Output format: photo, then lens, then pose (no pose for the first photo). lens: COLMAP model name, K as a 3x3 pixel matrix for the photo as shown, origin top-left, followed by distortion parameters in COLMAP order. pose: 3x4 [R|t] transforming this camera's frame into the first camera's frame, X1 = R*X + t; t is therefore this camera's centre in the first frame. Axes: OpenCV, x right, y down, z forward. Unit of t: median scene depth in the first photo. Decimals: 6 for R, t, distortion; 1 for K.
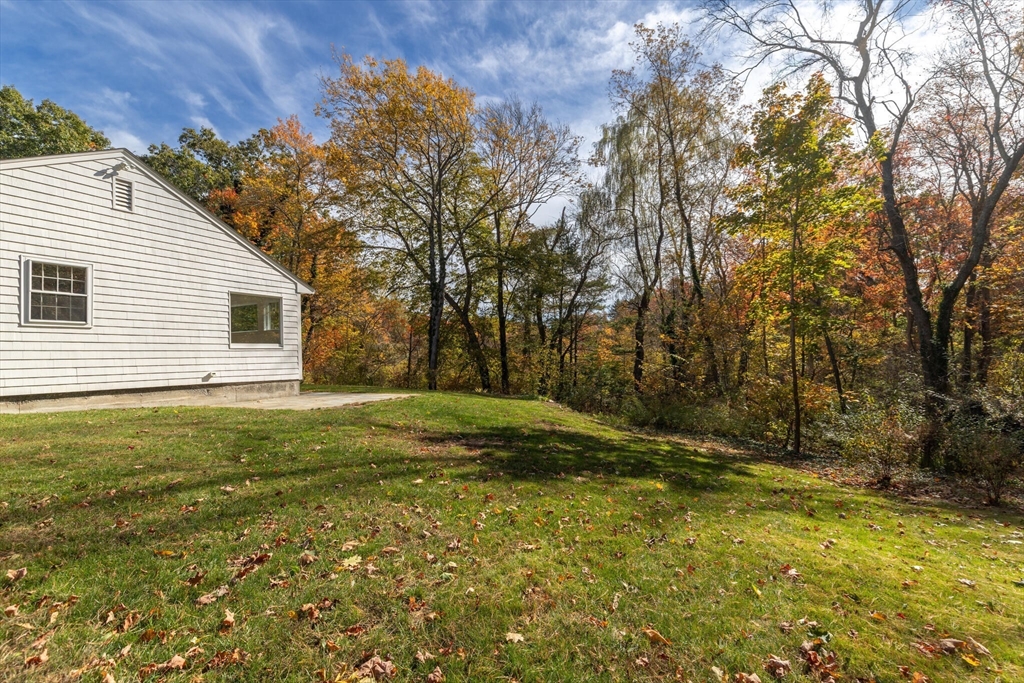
lens RADIAL K [[469.6, 0, 515.0], [0, 469.6, 351.4], [0, 0, 1]] dist [-0.000055, -0.000308]
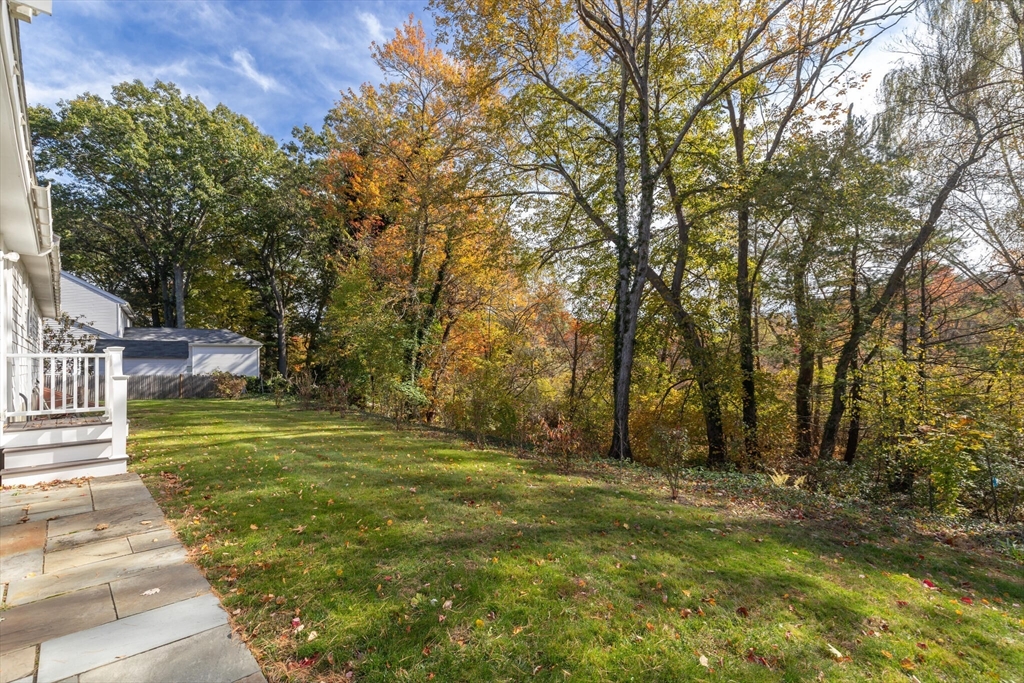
lens RADIAL K [[469.6, 0, 515.0], [0, 469.6, 351.4], [0, 0, 1]] dist [-0.000055, -0.000308]
pose [[0.943360, 0.007804, -0.331678, -0.084614], [-0.011728, 0.999883, -0.009830, -0.004102], [0.331562, 0.013163, 0.943341, 0.348967]]
